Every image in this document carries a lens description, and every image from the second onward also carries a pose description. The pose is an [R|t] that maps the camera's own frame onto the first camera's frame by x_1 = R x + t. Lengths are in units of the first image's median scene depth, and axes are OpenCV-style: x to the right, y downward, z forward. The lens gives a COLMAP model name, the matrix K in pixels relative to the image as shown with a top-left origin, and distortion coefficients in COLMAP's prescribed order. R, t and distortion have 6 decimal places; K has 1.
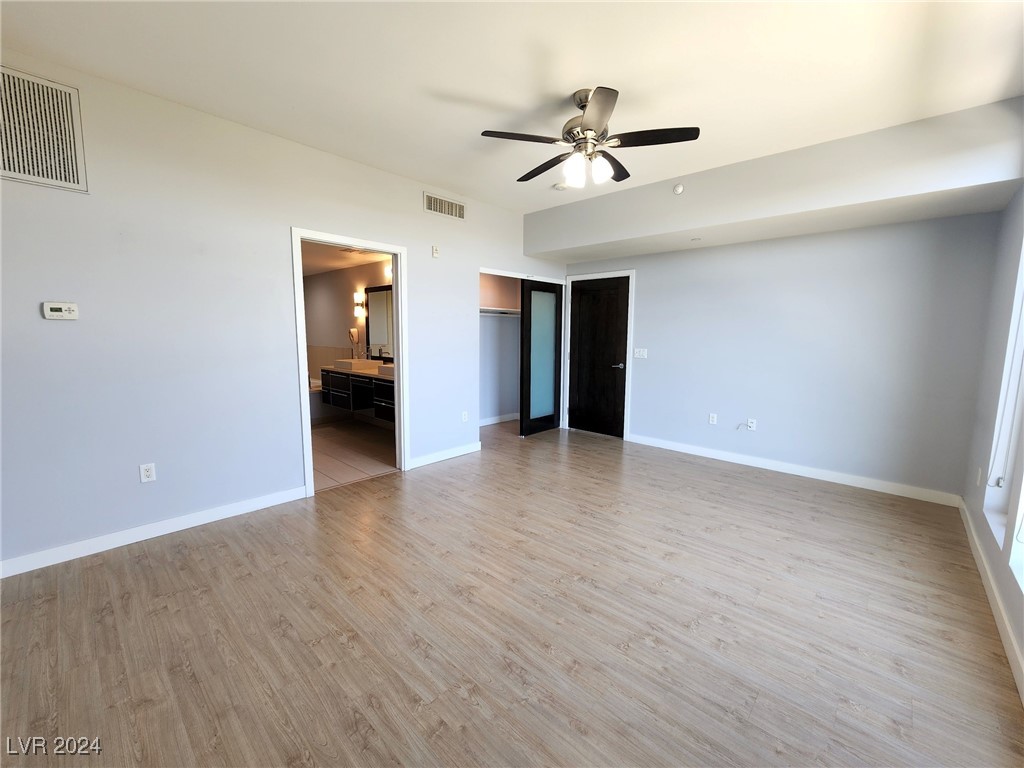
lens RADIAL K [[420.0, 0, 516.3], [0, 420.0, 382.8], [0, 0, 1]] dist [0.003533, 0.000050]
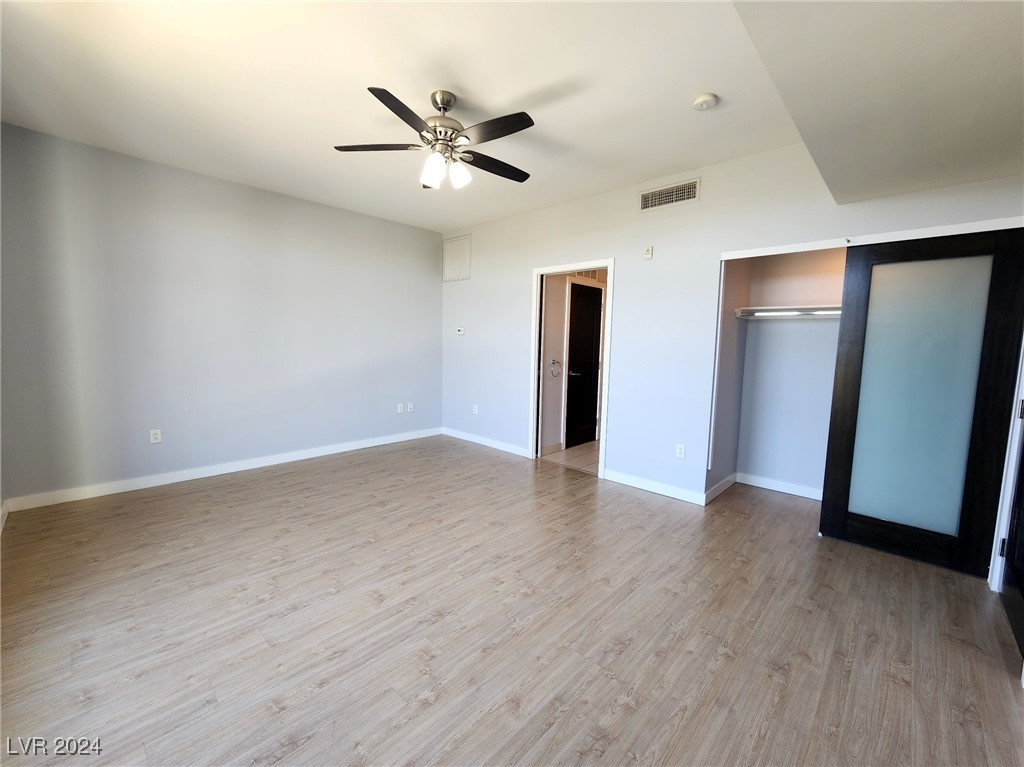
lens RADIAL K [[420.0, 0, 512.5], [0, 420.0, 381.4], [0, 0, 1]] dist [0.003533, 0.000050]
pose [[-0.017405, 0.084569, -0.996266, 1.352423], [-0.141923, 0.986118, 0.086187, -0.143442], [0.989725, 0.142893, -0.005161, 1.412271]]
